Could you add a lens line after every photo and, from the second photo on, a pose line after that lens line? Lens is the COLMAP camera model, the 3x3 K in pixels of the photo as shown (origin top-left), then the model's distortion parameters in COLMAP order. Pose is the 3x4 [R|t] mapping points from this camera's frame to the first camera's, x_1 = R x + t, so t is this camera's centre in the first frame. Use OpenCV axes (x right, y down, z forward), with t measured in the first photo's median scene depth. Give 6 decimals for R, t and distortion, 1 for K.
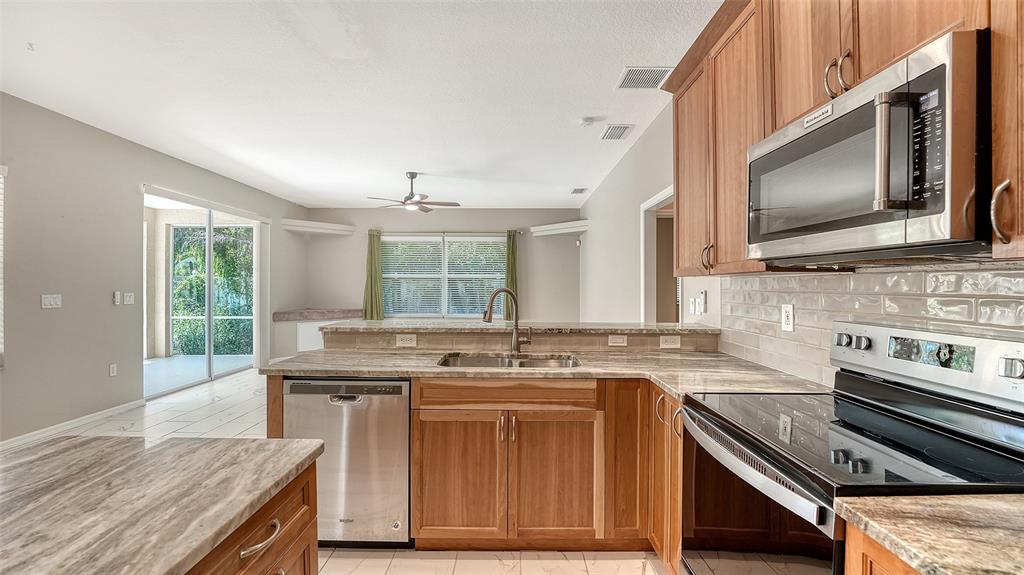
lens RADIAL K [[432.8, 0, 507.7], [0, 432.8, 272.4], [0, 0, 1]] dist [-0.026026, -0.000006]
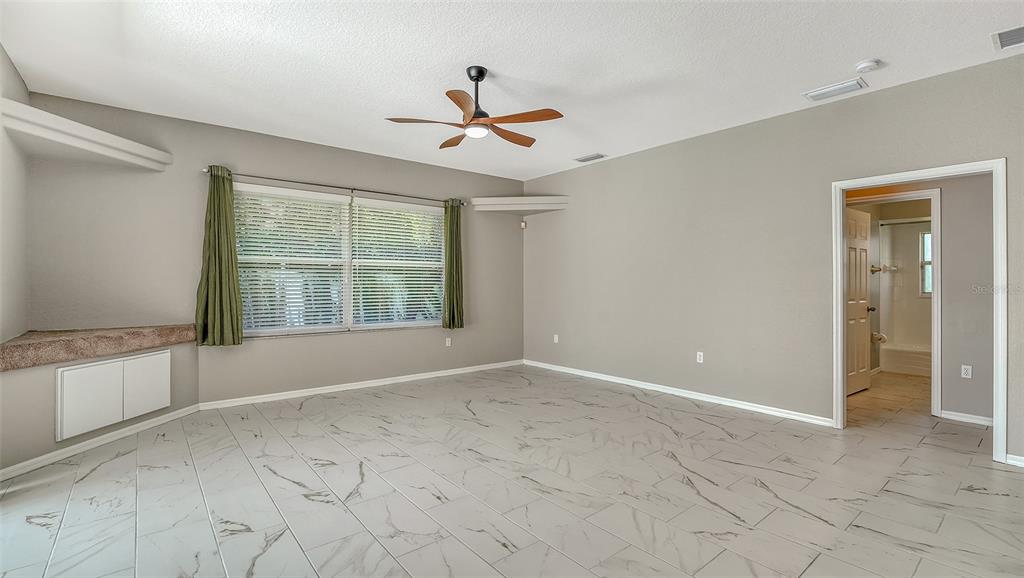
lens RADIAL K [[459.7, 0, 515.0], [0, 459.7, 278.2], [0, 0, 1]] dist [-0.001725, -0.000255]
pose [[0.764871, 0.003586, 0.644174, -1.183023], [-0.018654, 0.999688, 0.016584, 0.049234], [-0.643913, -0.024701, 0.764700, 1.096293]]
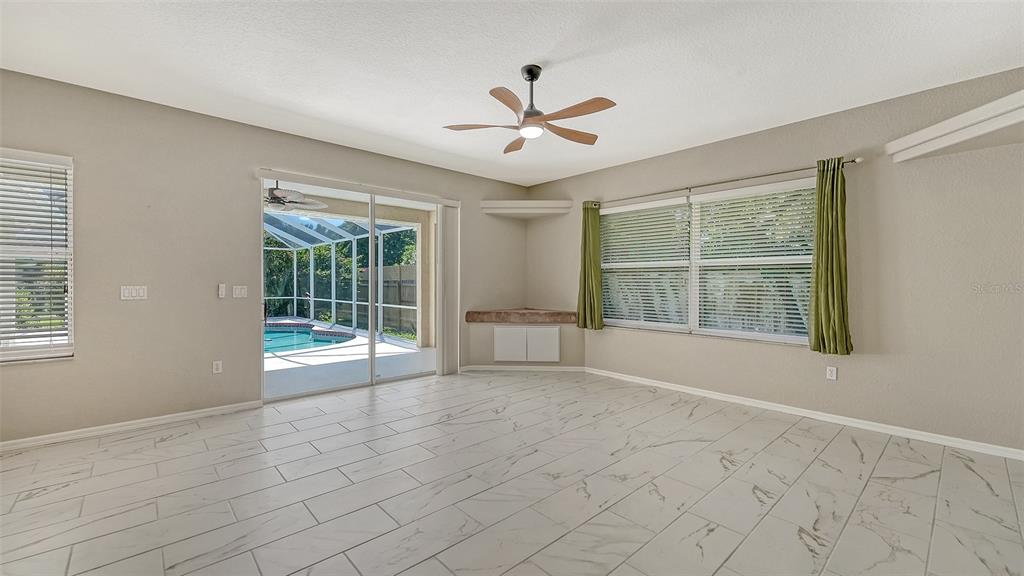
lens RADIAL K [[420.5, 0, 516.9], [0, 420.5, 281.9], [0, 0, 1]] dist [0.015010, 0.000062]
pose [[0.686225, -0.003715, -0.727380, 0.331431], [0.020265, 0.999696, 0.014013, 0.064787], [0.727107, -0.024356, 0.686092, 1.312258]]
